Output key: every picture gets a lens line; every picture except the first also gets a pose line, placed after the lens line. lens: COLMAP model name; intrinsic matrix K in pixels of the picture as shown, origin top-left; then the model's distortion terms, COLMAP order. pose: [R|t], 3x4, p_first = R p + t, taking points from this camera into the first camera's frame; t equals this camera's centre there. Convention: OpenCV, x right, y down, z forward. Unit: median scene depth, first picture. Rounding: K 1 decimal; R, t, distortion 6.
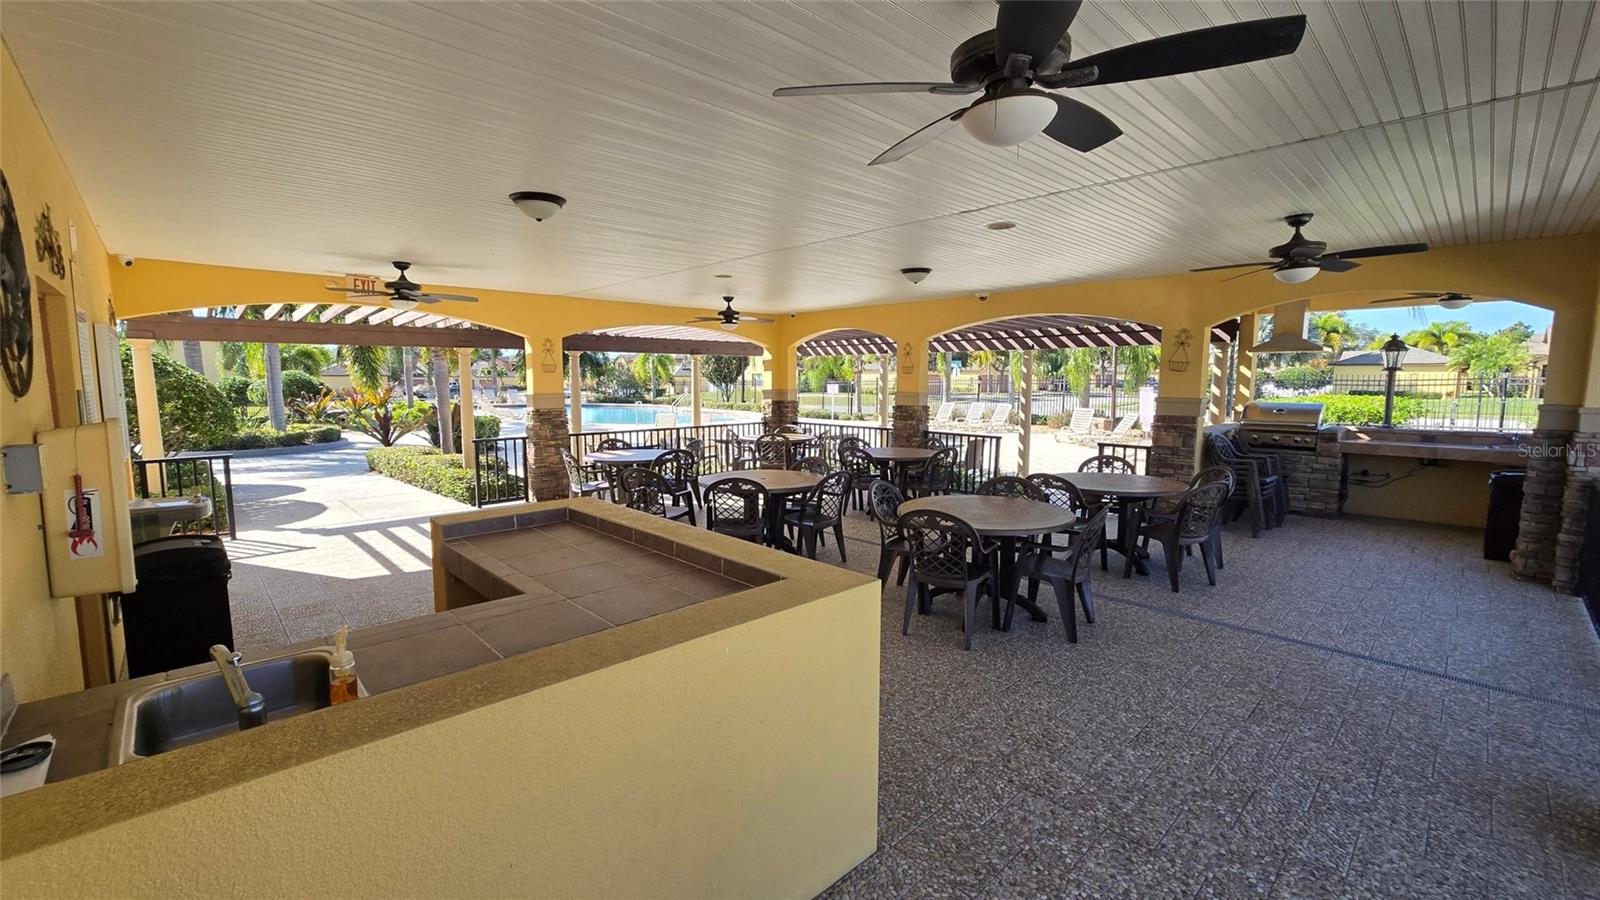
lens RADIAL K [[663.1, 0, 800.0], [0, 663.1, 450.0], [0, 0, 1]] dist [0.000381, 0.000044]
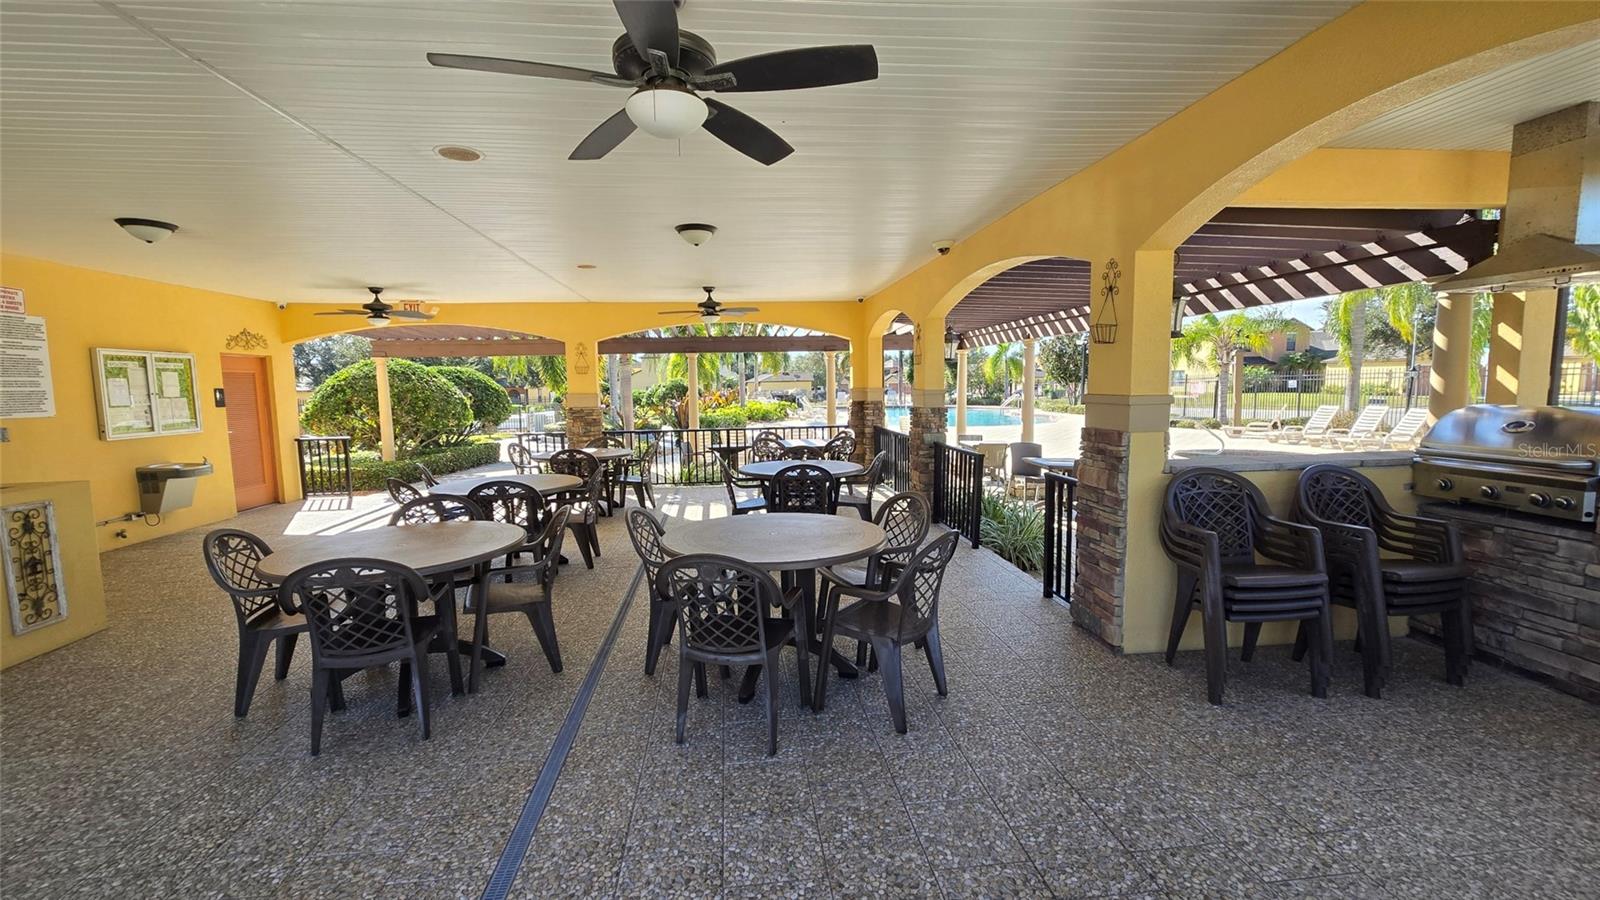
lens RADIAL K [[663.1, 0, 800.0], [0, 663.1, 450.0], [0, 0, 1]] dist [0.000381, 0.000044]
pose [[0.789591, 0.047367, -0.611802, 0.434311], [-0.049482, 0.998684, 0.013459, -0.019030], [0.611635, 0.019646, 0.790896, 0.275443]]
